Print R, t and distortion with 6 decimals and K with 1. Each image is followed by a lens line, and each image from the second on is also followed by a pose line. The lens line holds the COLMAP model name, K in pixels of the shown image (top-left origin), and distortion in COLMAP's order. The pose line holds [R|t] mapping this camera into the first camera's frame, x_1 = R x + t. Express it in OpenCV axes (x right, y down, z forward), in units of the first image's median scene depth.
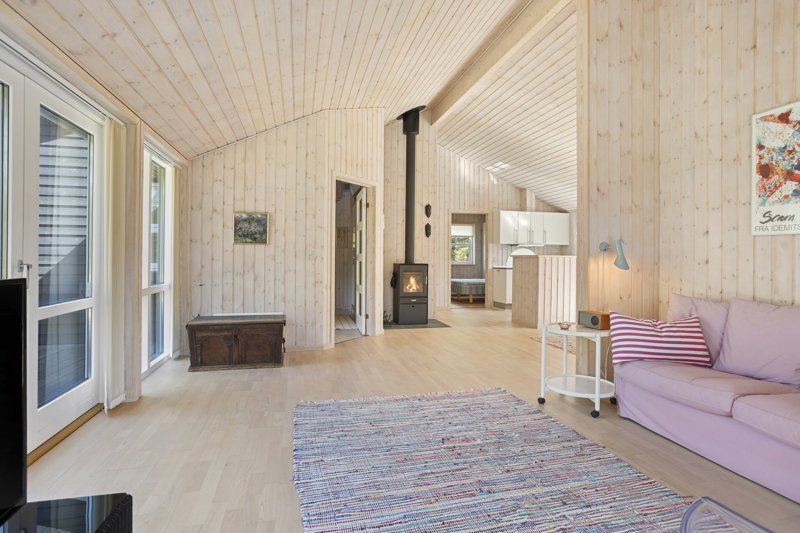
lens RADIAL K [[430.4, 0, 421.0], [0, 430.4, 257.1], [0, 0, 1]] dist [-0.030659, 0.006938]
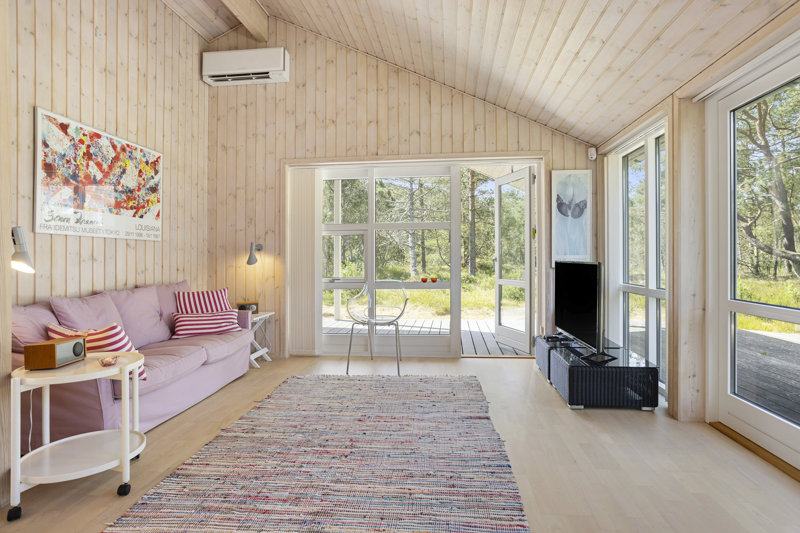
lens RADIAL K [[430.4, 0, 402.2], [0, 430.4, 261.4], [0, 0, 1]] dist [-0.030659, 0.006938]
pose [[-0.925762, -0.003315, 0.378092, -0.140523], [-0.001610, 0.999987, 0.004824, 0.003888], [-0.378103, 0.003857, -0.925756, 0.634646]]
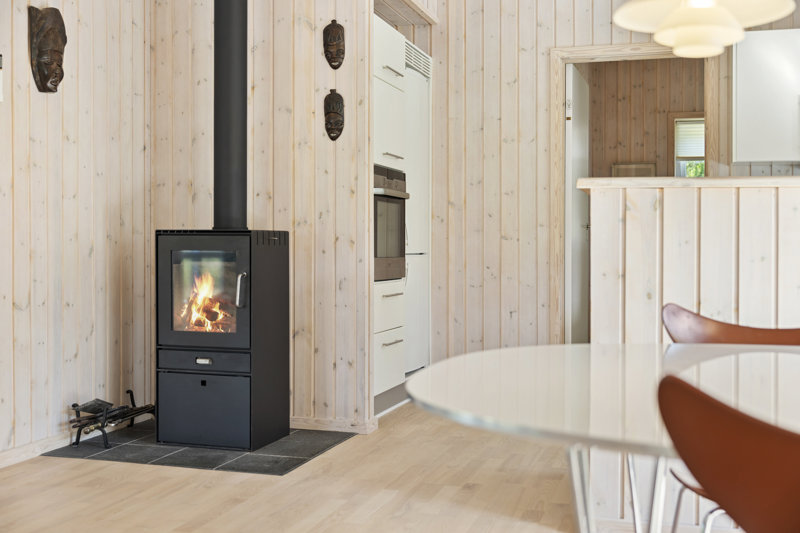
lens RADIAL K [[961.5, 0, 400.4], [0, 961.5, 251.7], [0, 0, 1]] dist [-0.014378, 0.000000]
pose [[0.828783, 0.001725, -0.559568, 0.423687], [0.001299, 0.999987, 0.005008, 0.024899], [0.559569, -0.004877, 0.828769, 0.531424]]
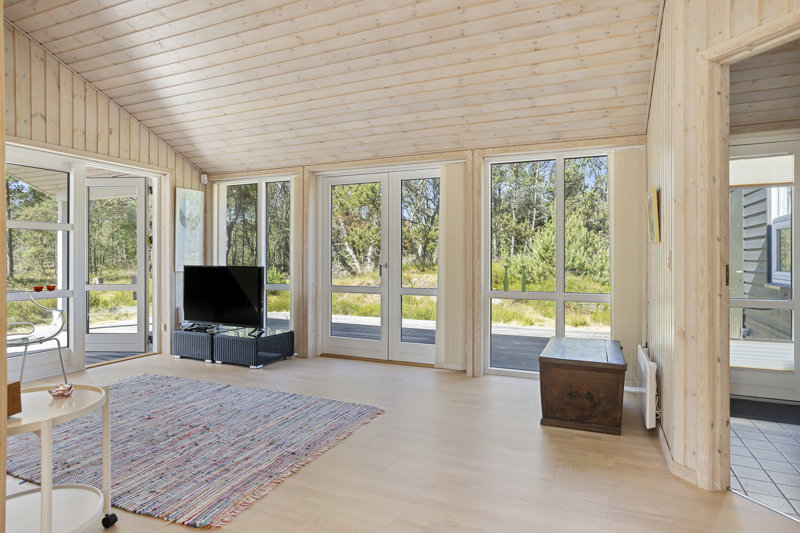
lens RADIAL K [[456.8, 0, 401.4], [0, 456.8, 258.0], [0, 0, 1]] dist [-0.019818, 0.009603]
pose [[-0.645159, -0.010677, -0.763974, 0.221932], [-0.006455, 0.999943, -0.008524, -0.002124], [0.764021, -0.000568, -0.645191, 0.755931]]
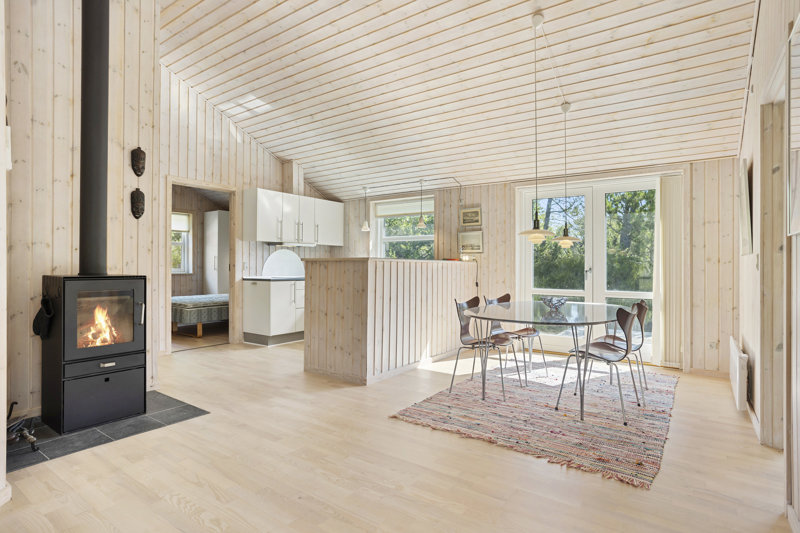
lens RADIAL K [[430.4, 0, 406.6], [0, 430.4, 264.0], [0, 0, 1]] dist [-0.030659, 0.006938]
pose [[0.786569, -0.001274, 0.617501, -0.041053], [0.000131, 0.999998, 0.001896, 0.002284], [-0.617502, -0.001411, 0.786568, 0.481576]]
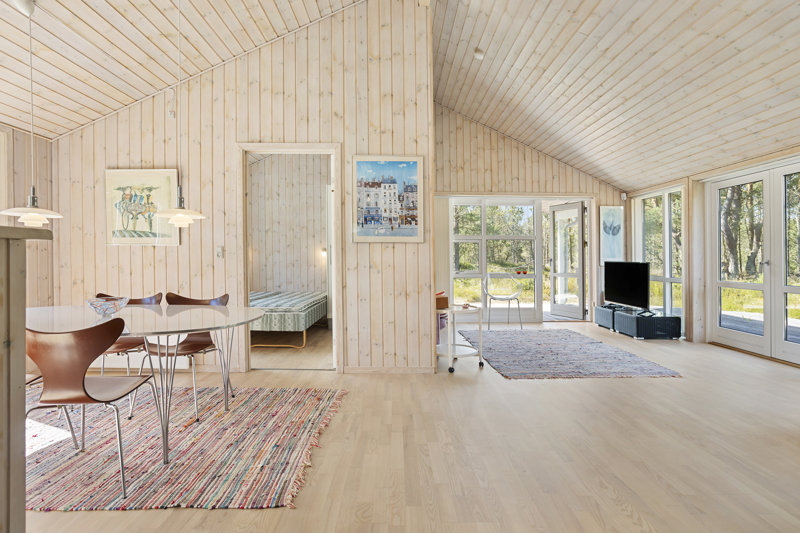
lens RADIAL K [[430.4, 0, 400.3], [0, 430.4, 246.5], [0, 0, 1]] dist [-0.030659, 0.006938]
pose [[-0.966296, -0.005698, 0.257370, 0.083016], [-0.013684, 0.999478, -0.029252, 0.006677], [-0.257069, -0.031788, -0.965870, 1.058710]]
